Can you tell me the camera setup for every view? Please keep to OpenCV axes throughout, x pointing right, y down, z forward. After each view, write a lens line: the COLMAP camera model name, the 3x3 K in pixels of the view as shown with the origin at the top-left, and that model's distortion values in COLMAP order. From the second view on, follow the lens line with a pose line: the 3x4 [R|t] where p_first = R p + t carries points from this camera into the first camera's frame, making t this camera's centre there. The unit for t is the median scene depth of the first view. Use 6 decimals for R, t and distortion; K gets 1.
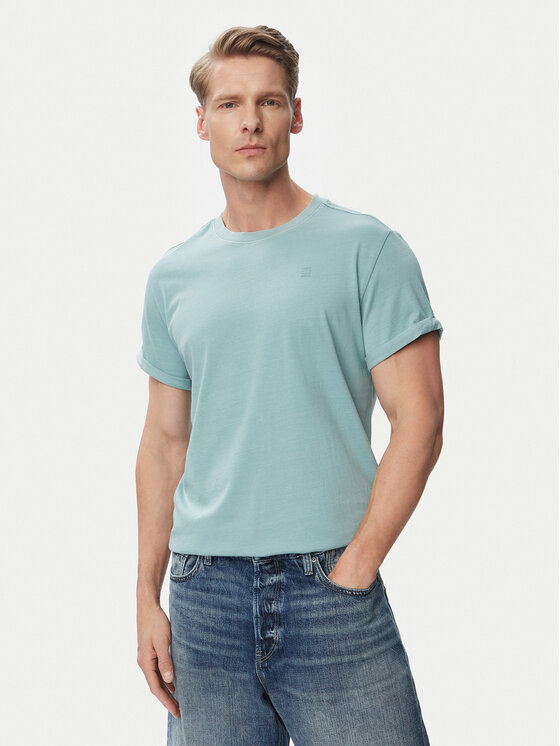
lens RADIAL K [[1420.1, 0, 282.8], [0, 1420.1, 368.9], [0, 0, 1]] dist [0.225523, 0.000000]
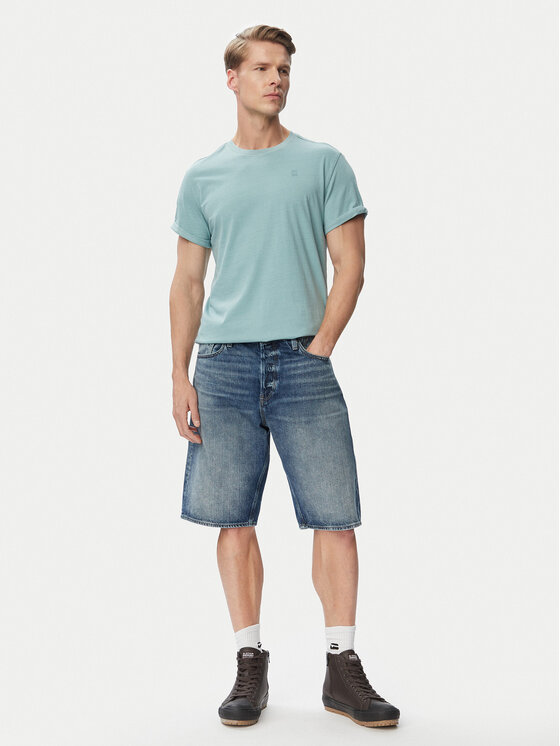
lens RADIAL K [[1420.1, 0, 277.4], [0, 1420.1, 375.8], [0, 0, 1]] dist [0.225523, 0.000000]
pose [[0.974966, 0.022317, 0.221232, -0.368894], [-0.020070, 0.999722, -0.012397, 0.192286], [-0.221447, 0.007647, 0.975142, -0.639523]]
